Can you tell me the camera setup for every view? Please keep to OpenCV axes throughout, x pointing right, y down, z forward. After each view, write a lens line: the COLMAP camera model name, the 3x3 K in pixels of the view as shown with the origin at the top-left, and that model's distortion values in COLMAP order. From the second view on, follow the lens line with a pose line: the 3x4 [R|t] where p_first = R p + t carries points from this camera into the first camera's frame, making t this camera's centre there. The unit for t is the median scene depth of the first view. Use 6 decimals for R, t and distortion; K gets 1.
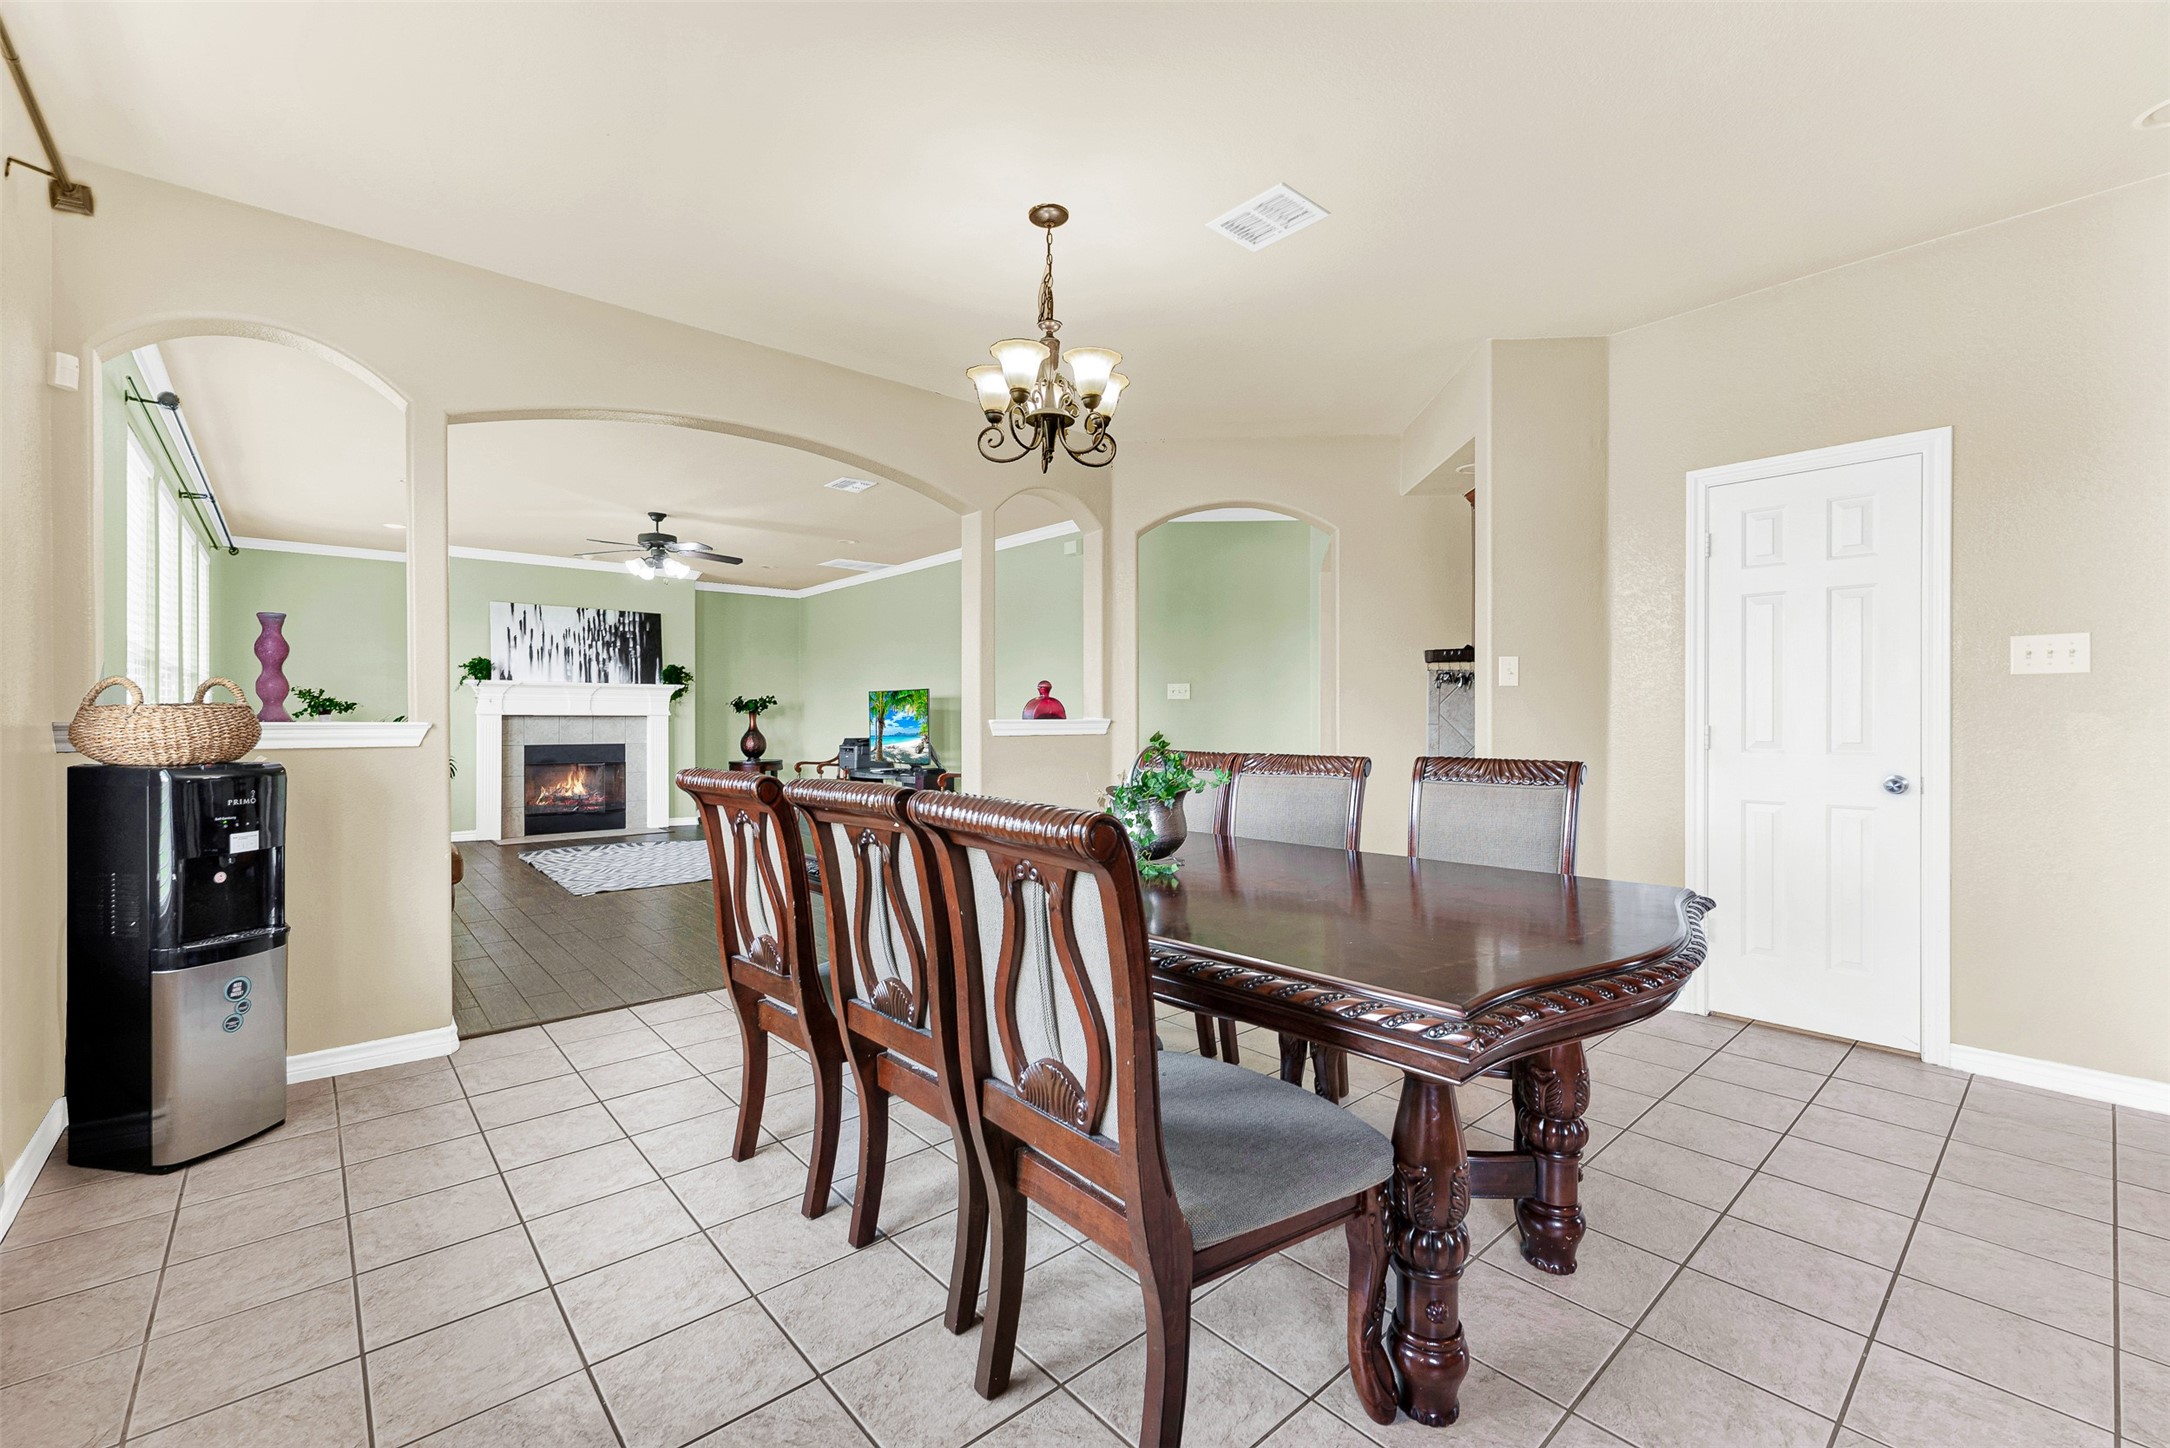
lens RADIAL K [[890.5, 0, 1091.4], [0, 890.5, 722.2], [0, 0, 1]] dist [-0.001856, -0.000330]
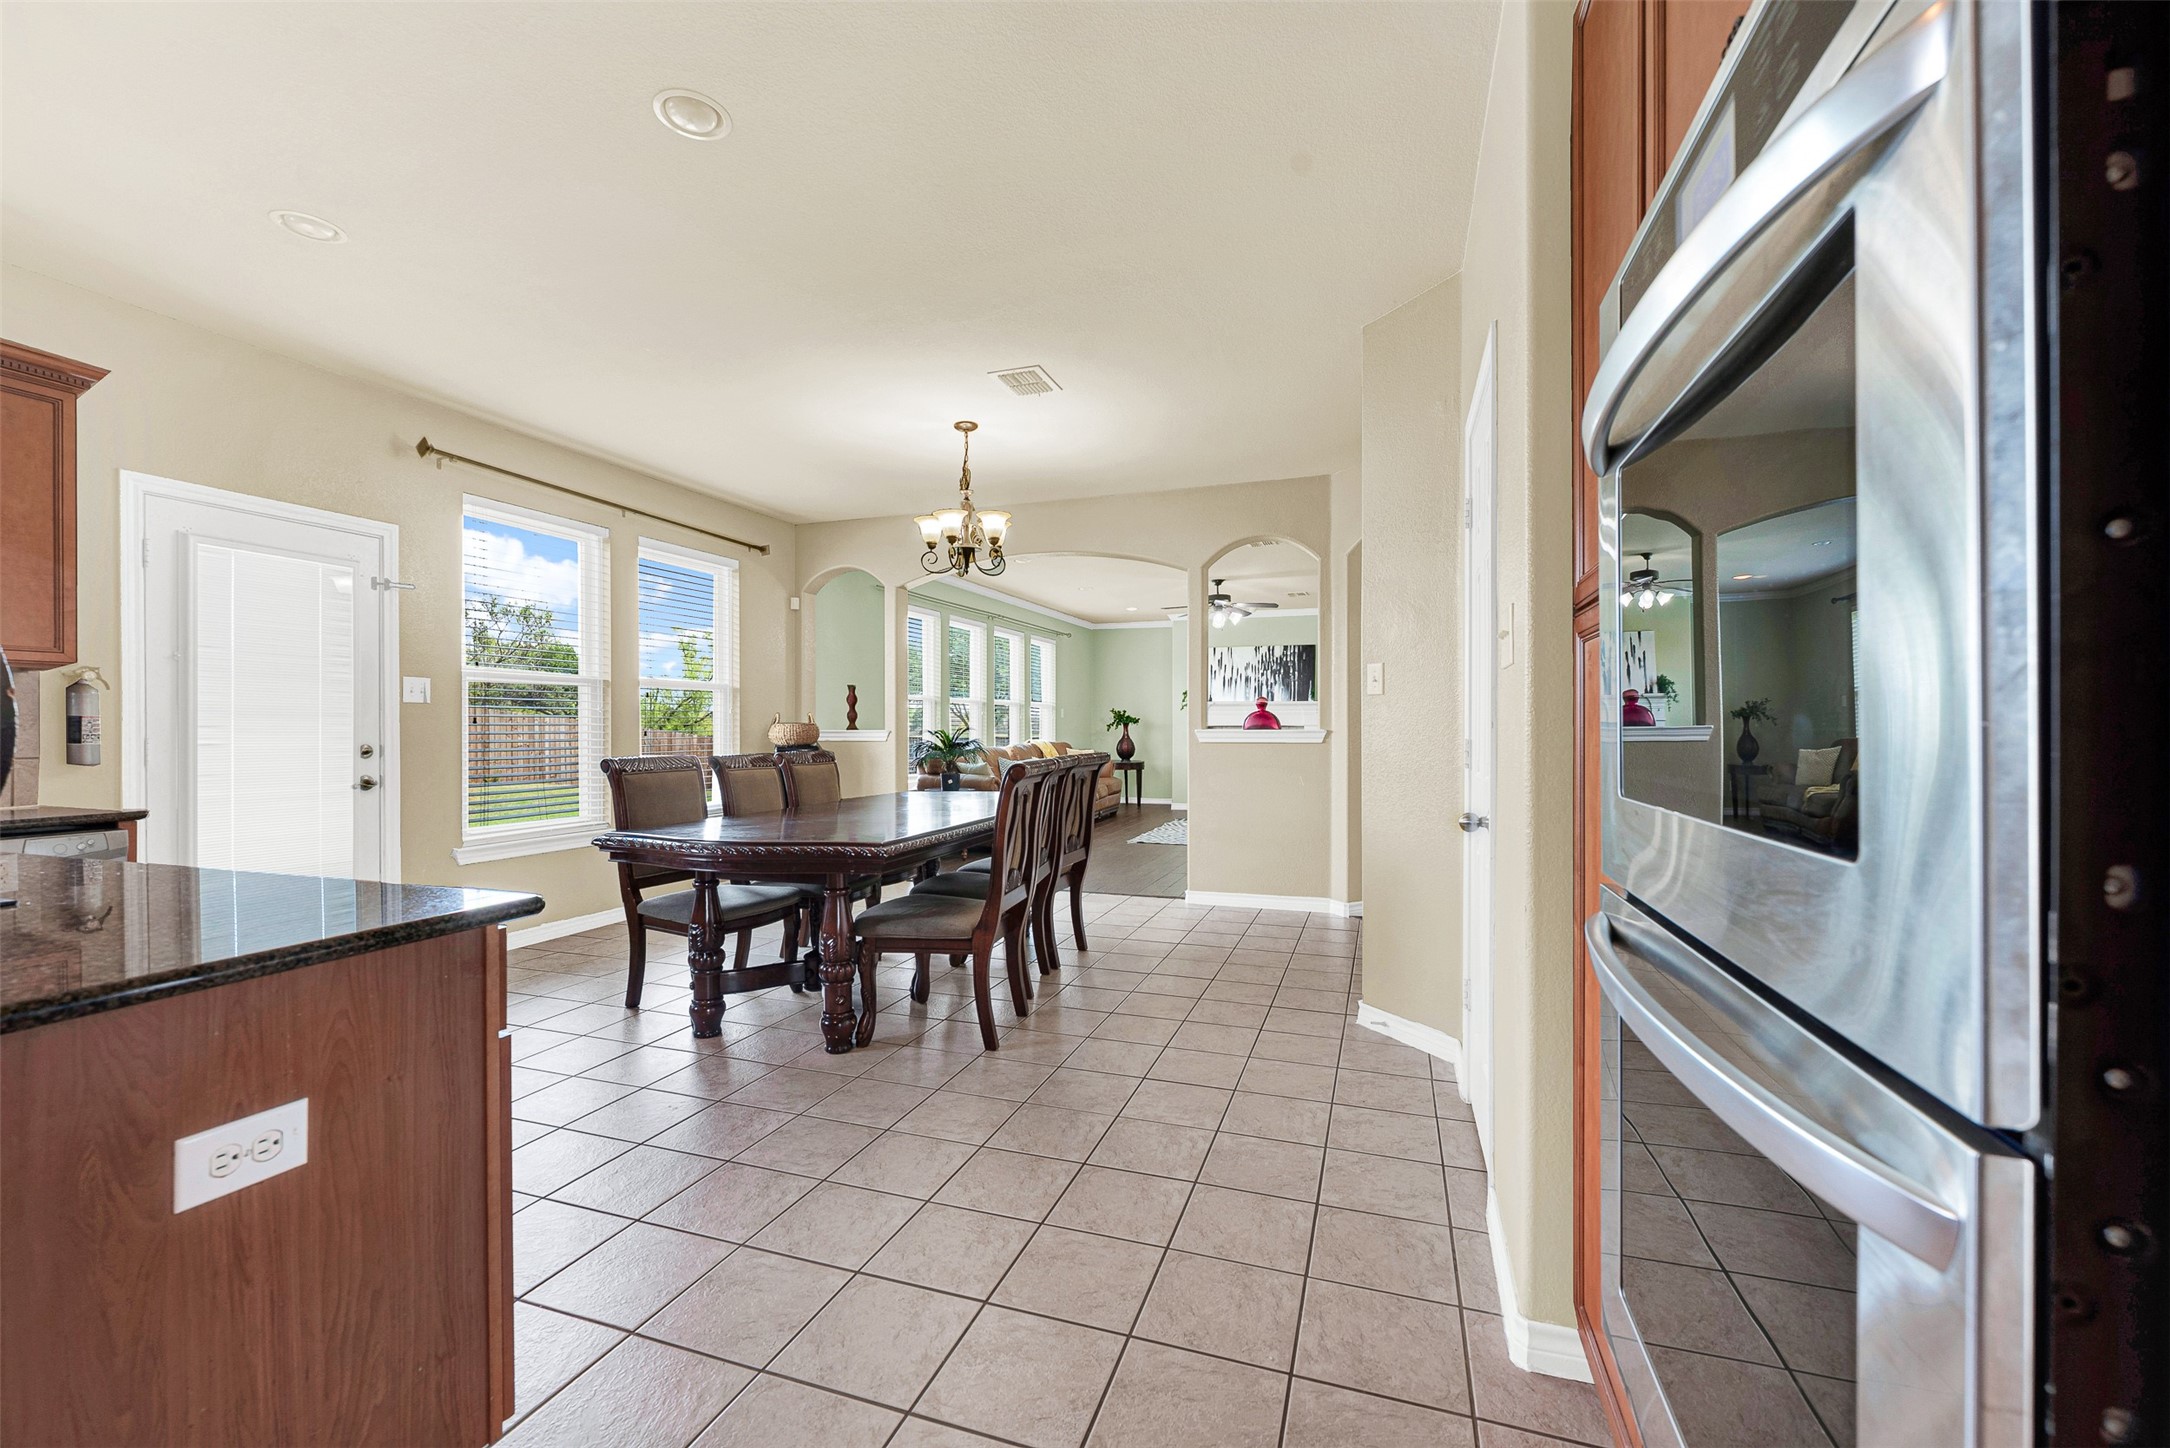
lens RADIAL K [[890.5, 0, 1086.6], [0, 890.5, 730.0], [0, 0, 1]] dist [-0.001856, -0.000330]
pose [[0.488481, 0.004288, -0.872564, 0.613891], [-0.005847, 0.999982, 0.001640, -0.003530], [0.872555, 0.004301, 0.488497, 0.155392]]
